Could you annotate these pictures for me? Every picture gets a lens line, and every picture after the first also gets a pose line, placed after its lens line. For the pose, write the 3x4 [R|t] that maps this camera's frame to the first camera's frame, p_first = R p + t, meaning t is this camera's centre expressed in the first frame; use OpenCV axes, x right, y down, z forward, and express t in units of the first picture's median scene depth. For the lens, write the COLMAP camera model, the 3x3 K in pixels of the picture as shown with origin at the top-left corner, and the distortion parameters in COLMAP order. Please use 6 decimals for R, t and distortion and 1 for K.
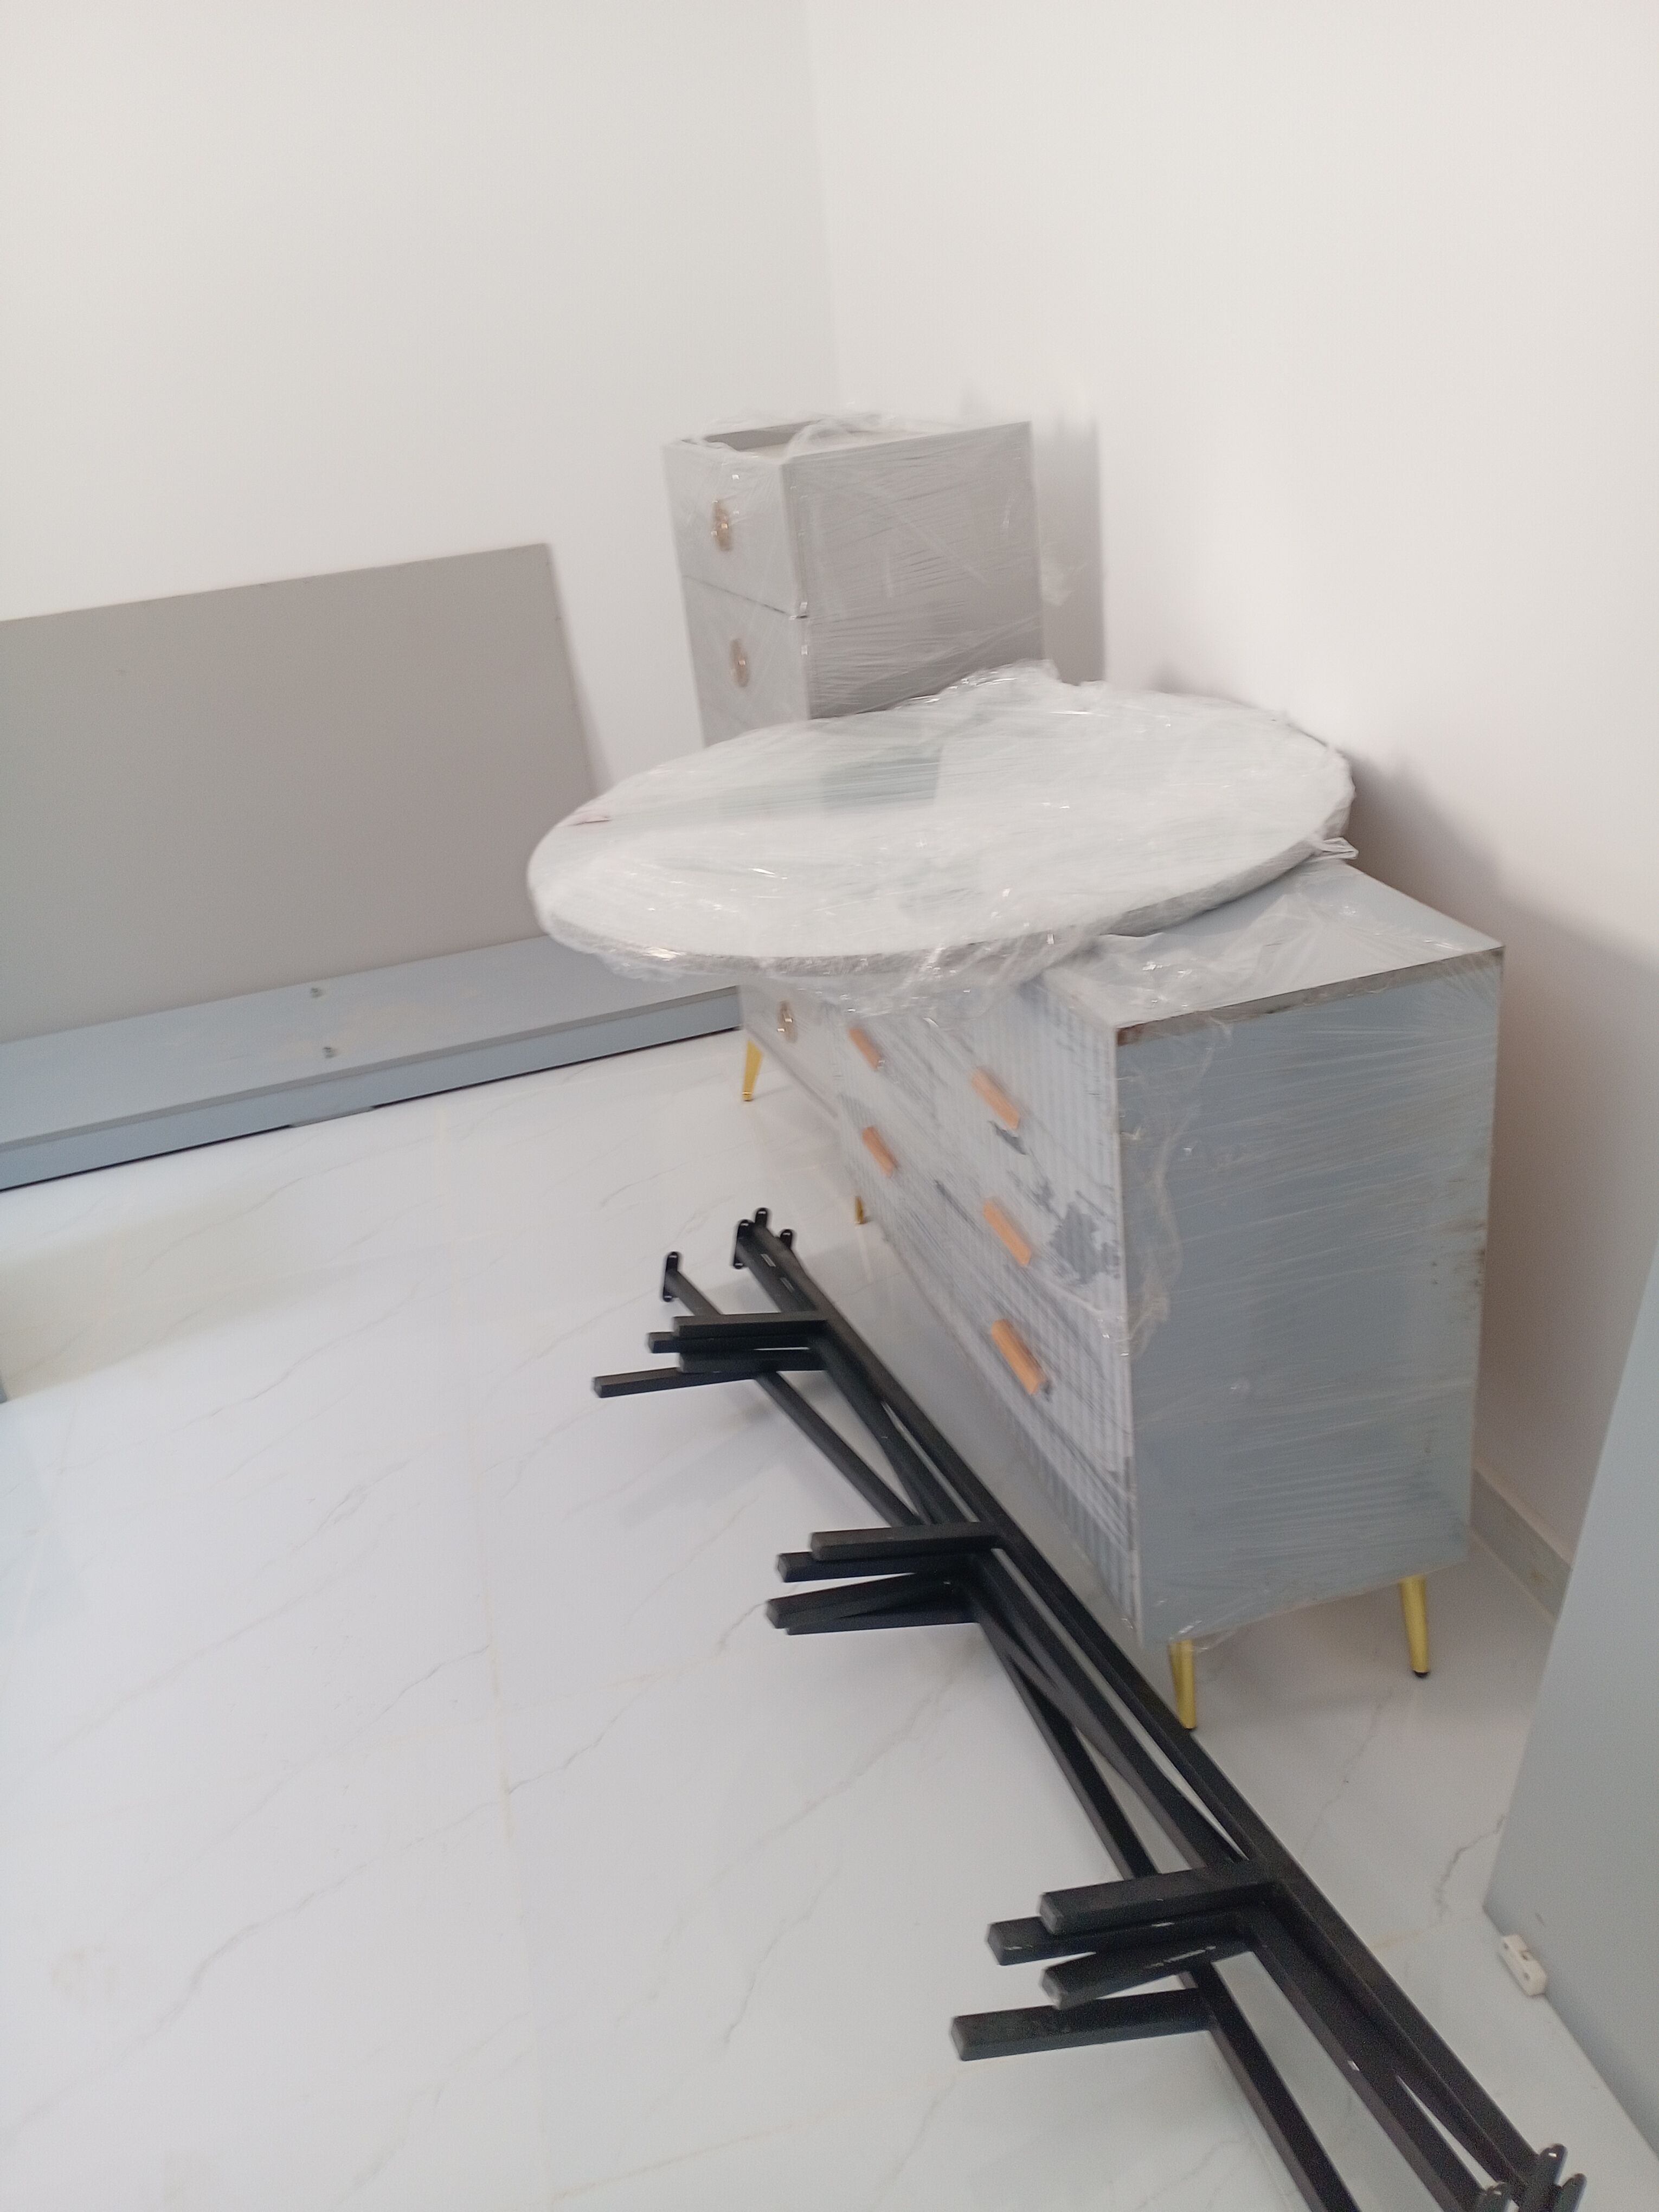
lens RADIAL K [[1708.8, 0, 829.5], [0, 1708.8, 1106.0], [0, 0, 1]] dist [0.032038, -0.085108]
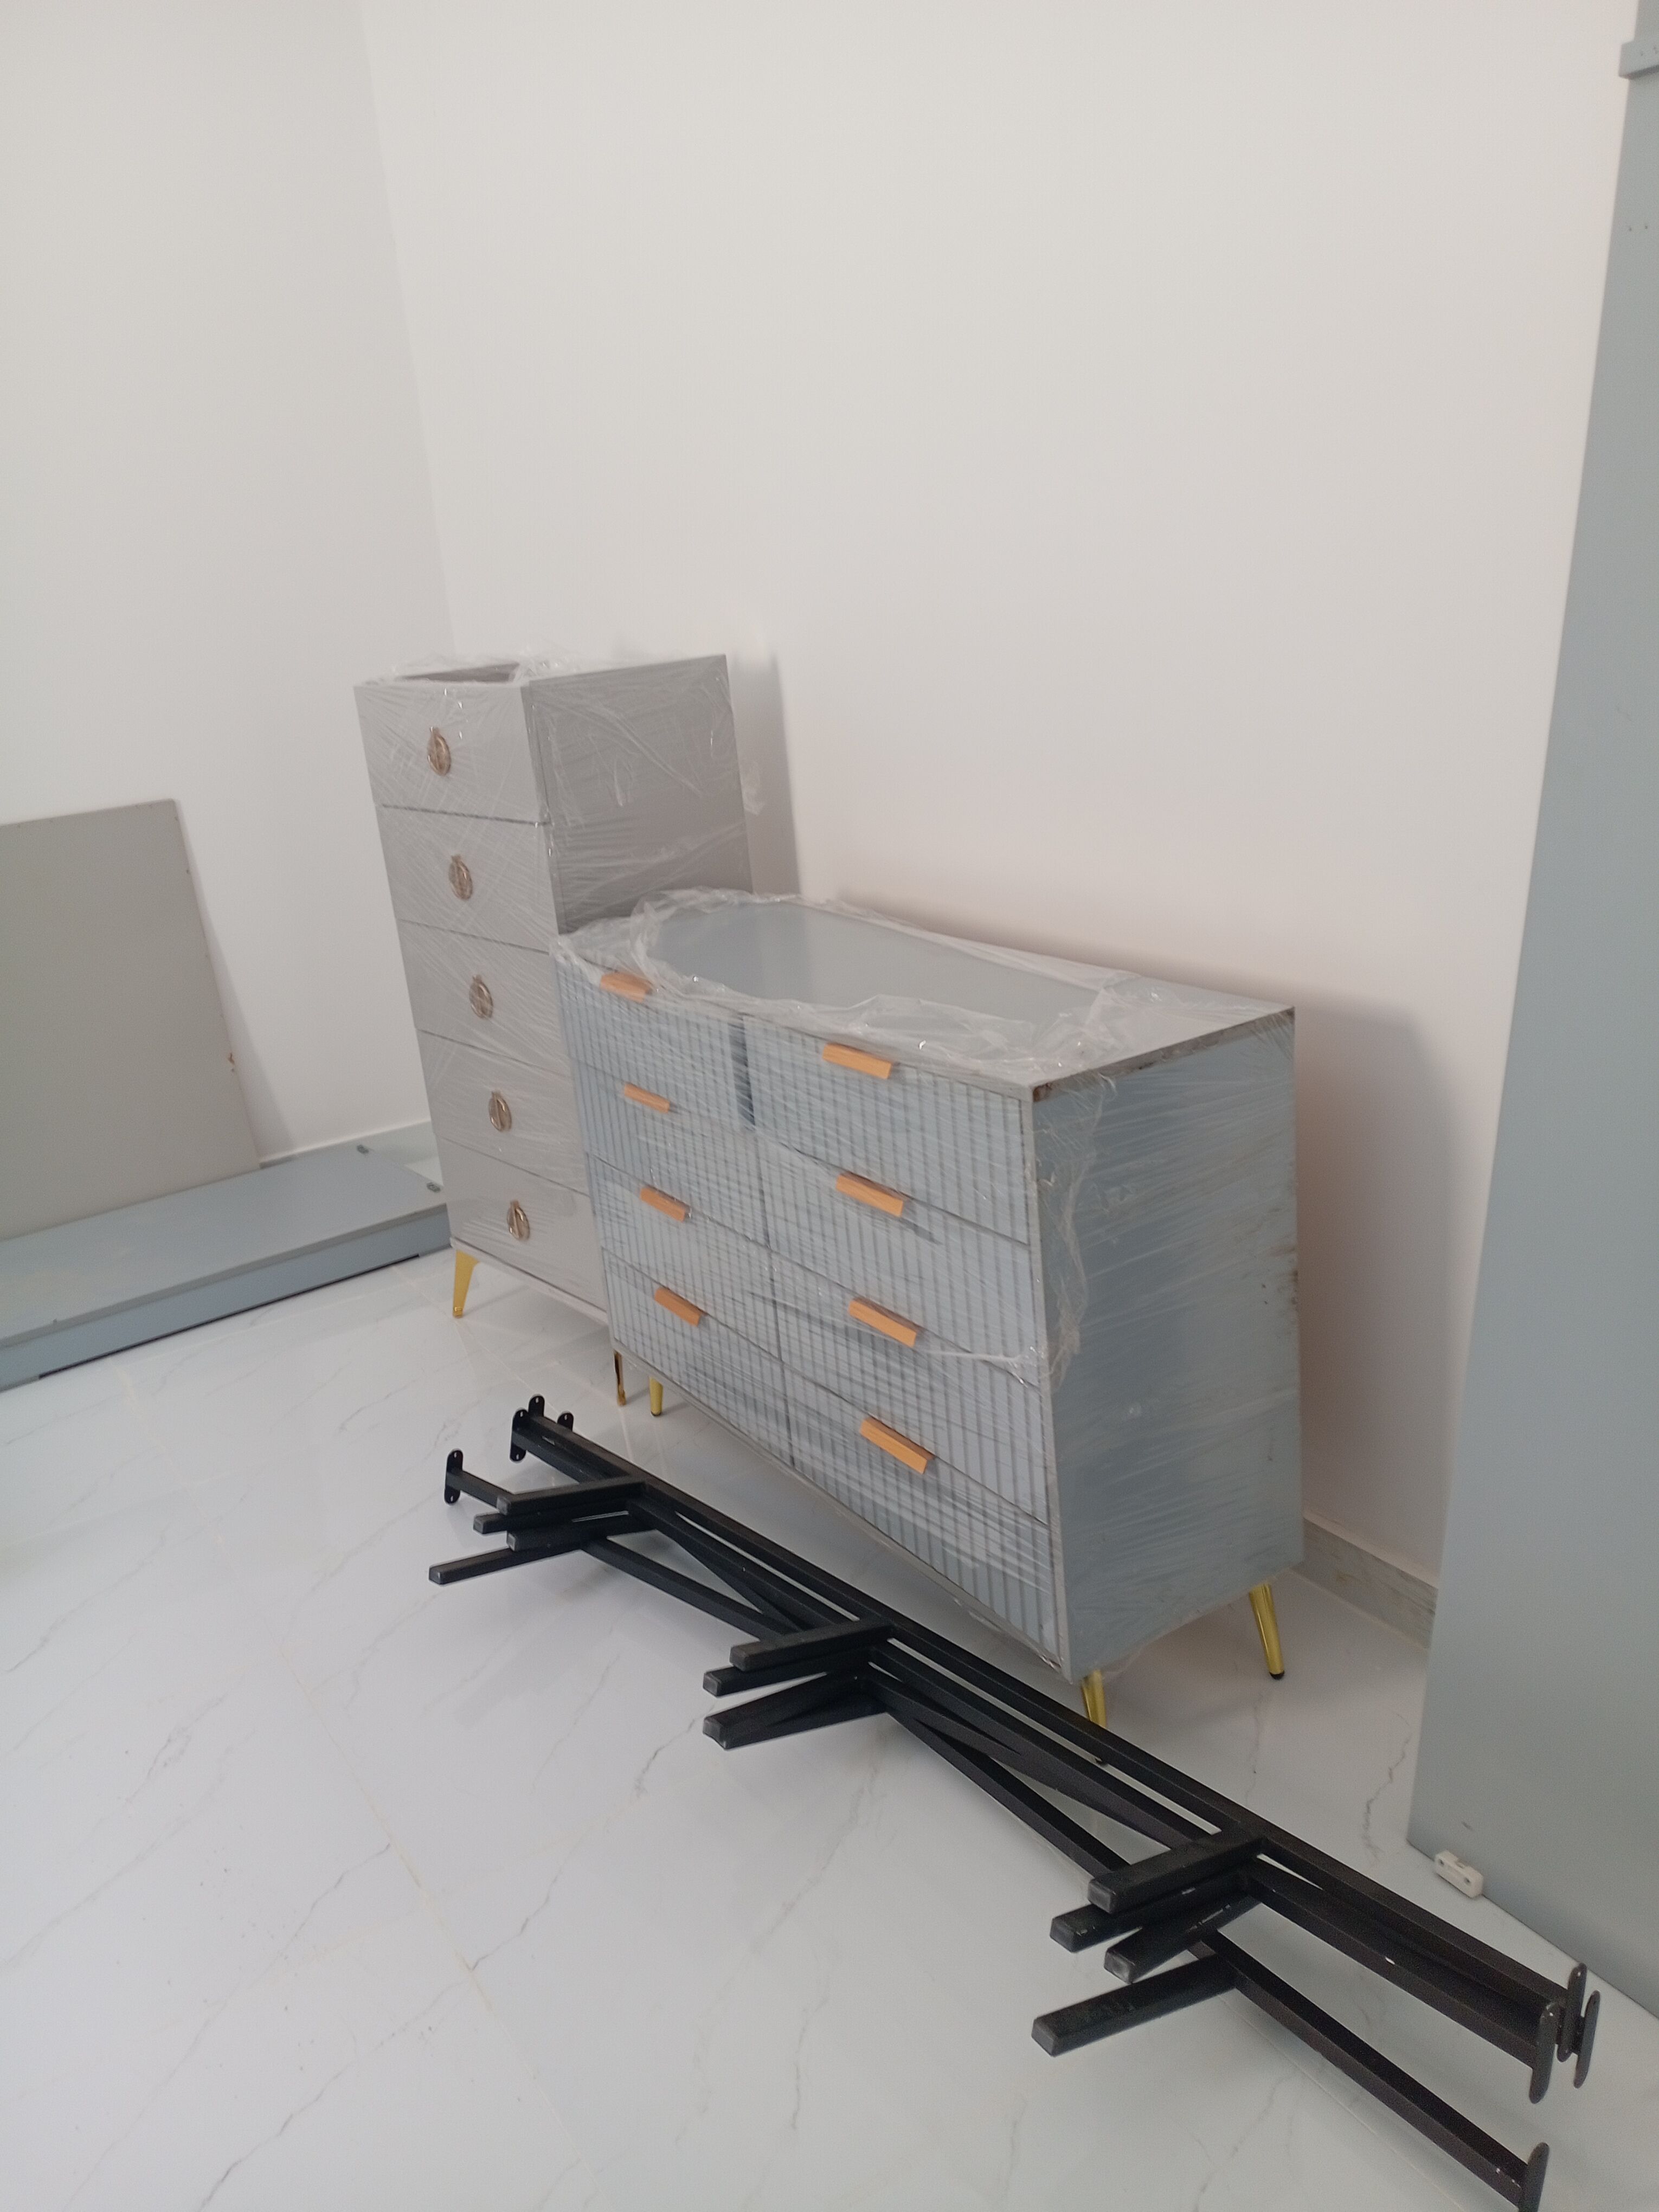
lens RADIAL K [[1704.8, 0, 829.5], [0, 1704.8, 1106.0], [0, 0, 1]] dist [0.050855, -0.110500]
pose [[0.948187, -0.076542, 0.308353, -0.250819], [0.128503, 0.980009, -0.151883, 0.098101], [-0.290564, 0.183638, 0.939069, -0.038387]]
